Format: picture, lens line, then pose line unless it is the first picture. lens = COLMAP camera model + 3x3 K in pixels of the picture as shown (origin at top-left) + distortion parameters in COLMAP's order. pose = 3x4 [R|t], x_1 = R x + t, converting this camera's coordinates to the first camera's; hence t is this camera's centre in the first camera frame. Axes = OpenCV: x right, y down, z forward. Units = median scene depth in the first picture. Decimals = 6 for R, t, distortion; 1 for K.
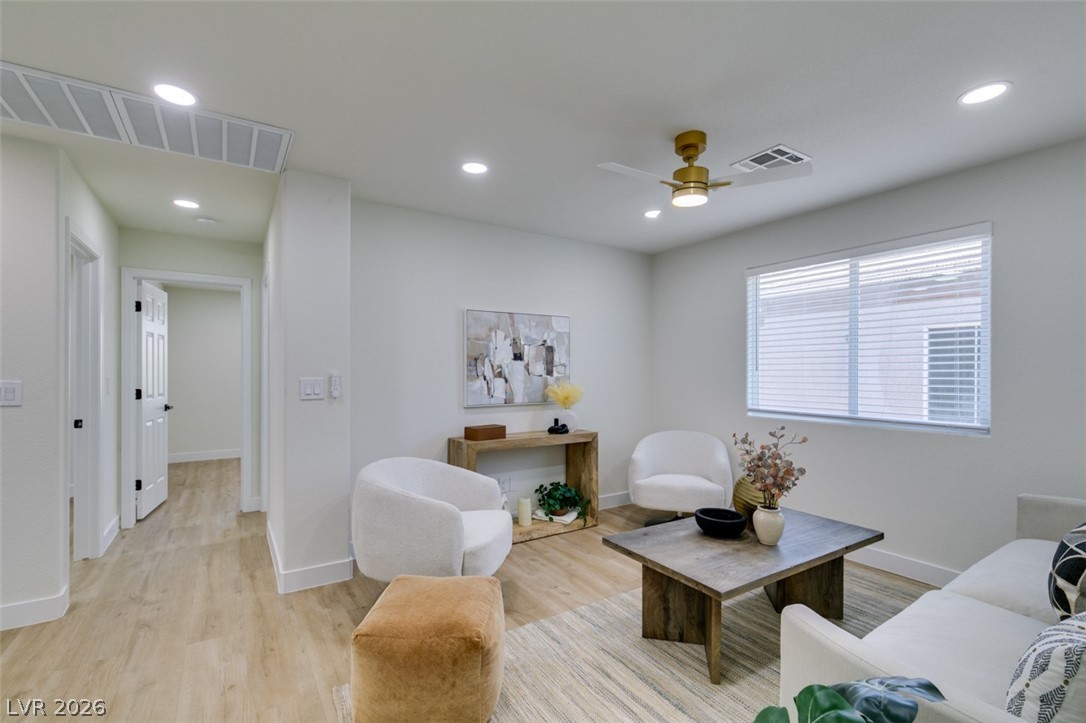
lens RADIAL K [[484.7, 0, 541.4], [0, 484.7, 368.0], [0, 0, 1]] dist [0.001874, -0.001405]
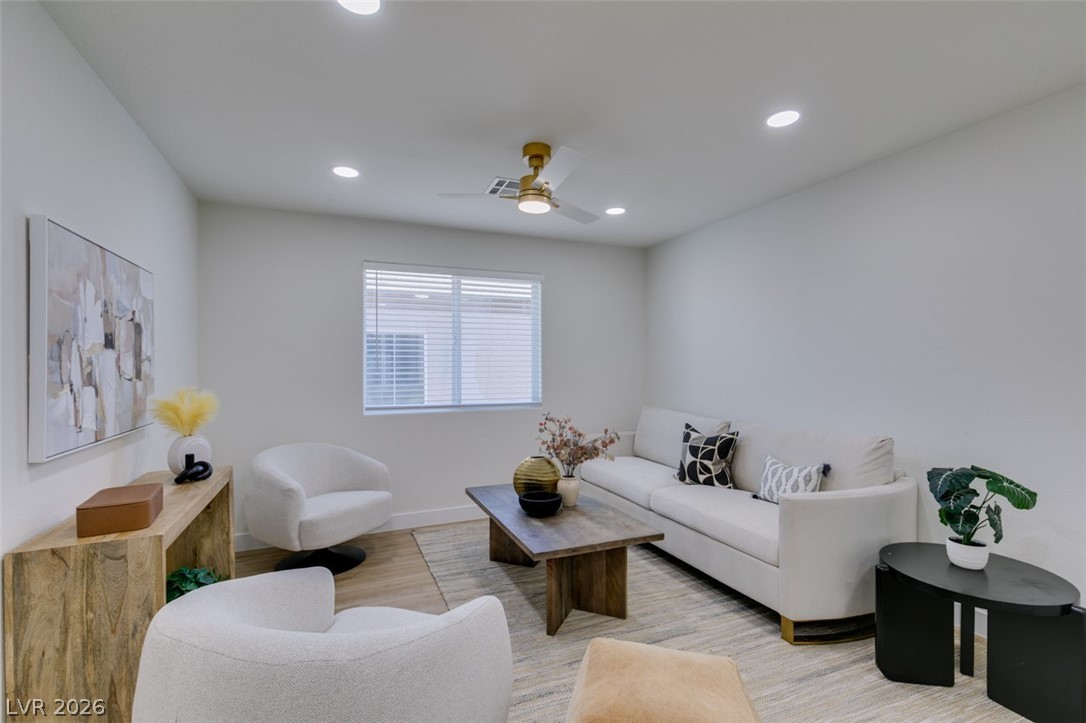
lens RADIAL K [[484.7, 0, 541.4], [0, 484.7, 368.0], [0, 0, 1]] dist [0.001874, -0.001405]
pose [[0.170454, -0.005004, 0.985353, -0.467190], [-0.001268, 0.999985, 0.005298, 0.000494], [-0.985365, -0.002153, 0.170445, 0.515688]]
